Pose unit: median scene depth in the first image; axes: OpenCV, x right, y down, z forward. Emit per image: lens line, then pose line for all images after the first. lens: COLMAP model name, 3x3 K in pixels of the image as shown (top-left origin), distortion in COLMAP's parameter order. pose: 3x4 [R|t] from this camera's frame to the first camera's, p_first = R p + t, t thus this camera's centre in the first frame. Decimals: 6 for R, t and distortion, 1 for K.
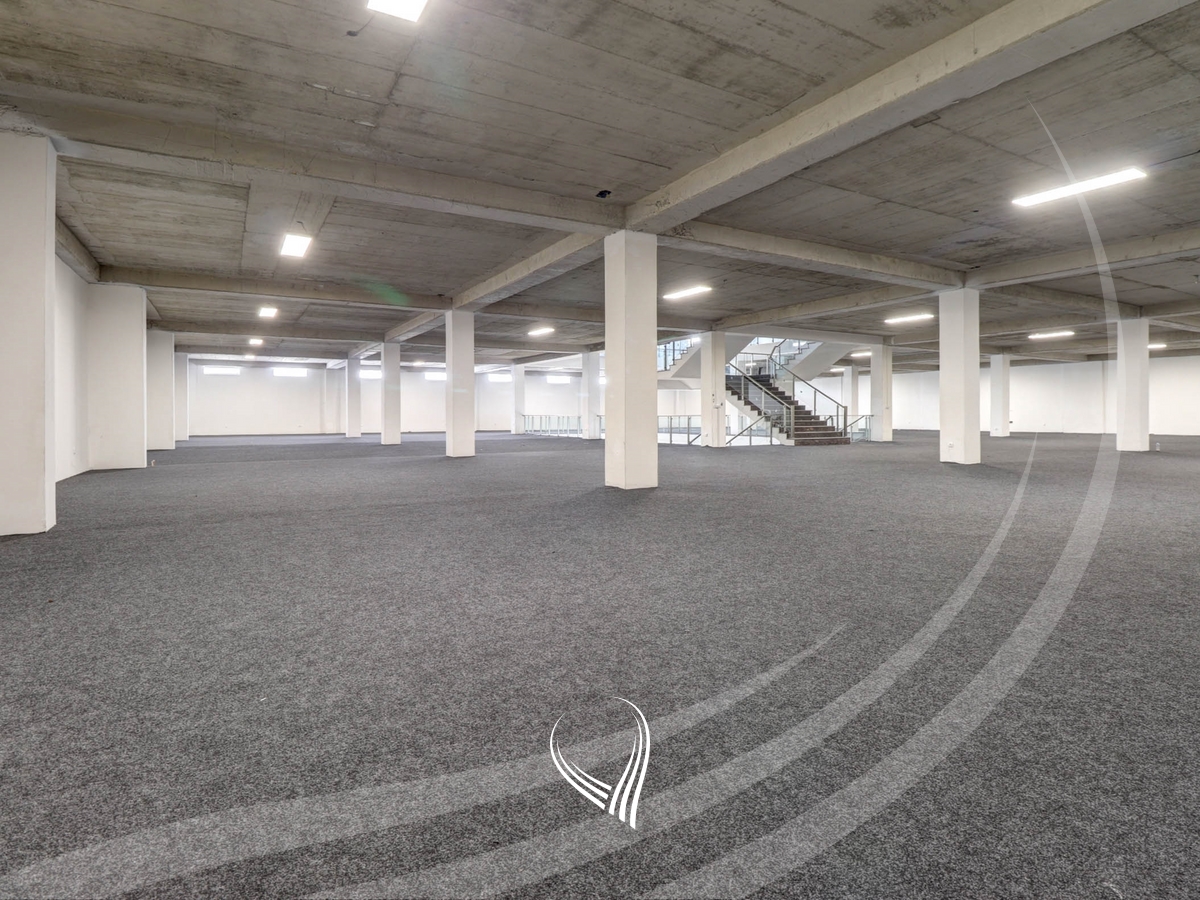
lens RADIAL K [[645.1, 0, 634.7], [0, 645.1, 419.0], [0, 0, 1]] dist [-0.008228, -0.003369]
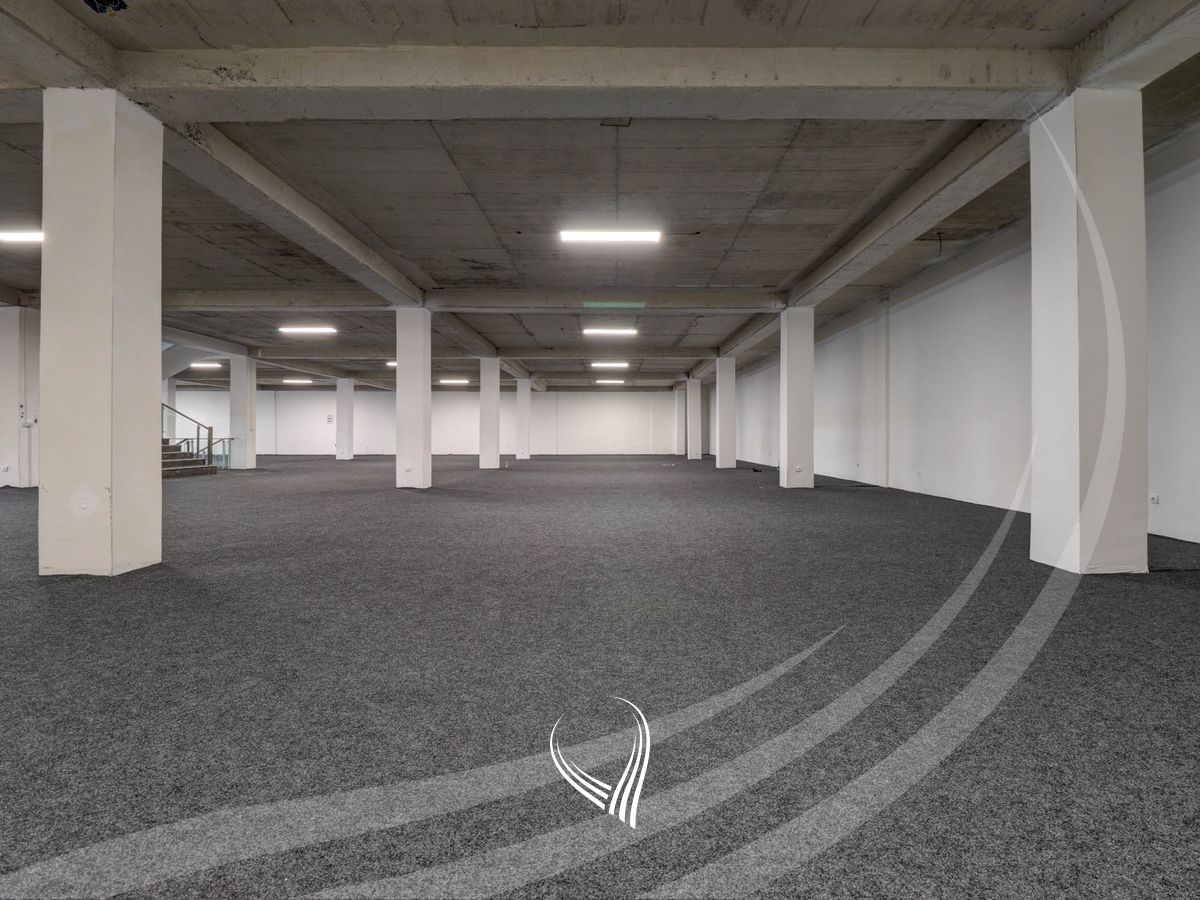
lens RADIAL K [[645.1, 0, 610.1], [0, 645.1, 440.4], [0, 0, 1]] dist [-0.008228, -0.003369]
pose [[0.523176, -0.001115, 0.852224, -0.164630], [0.003822, 0.999992, -0.001038, -0.000228], [-0.852216, 0.003800, 0.523176, 0.243097]]
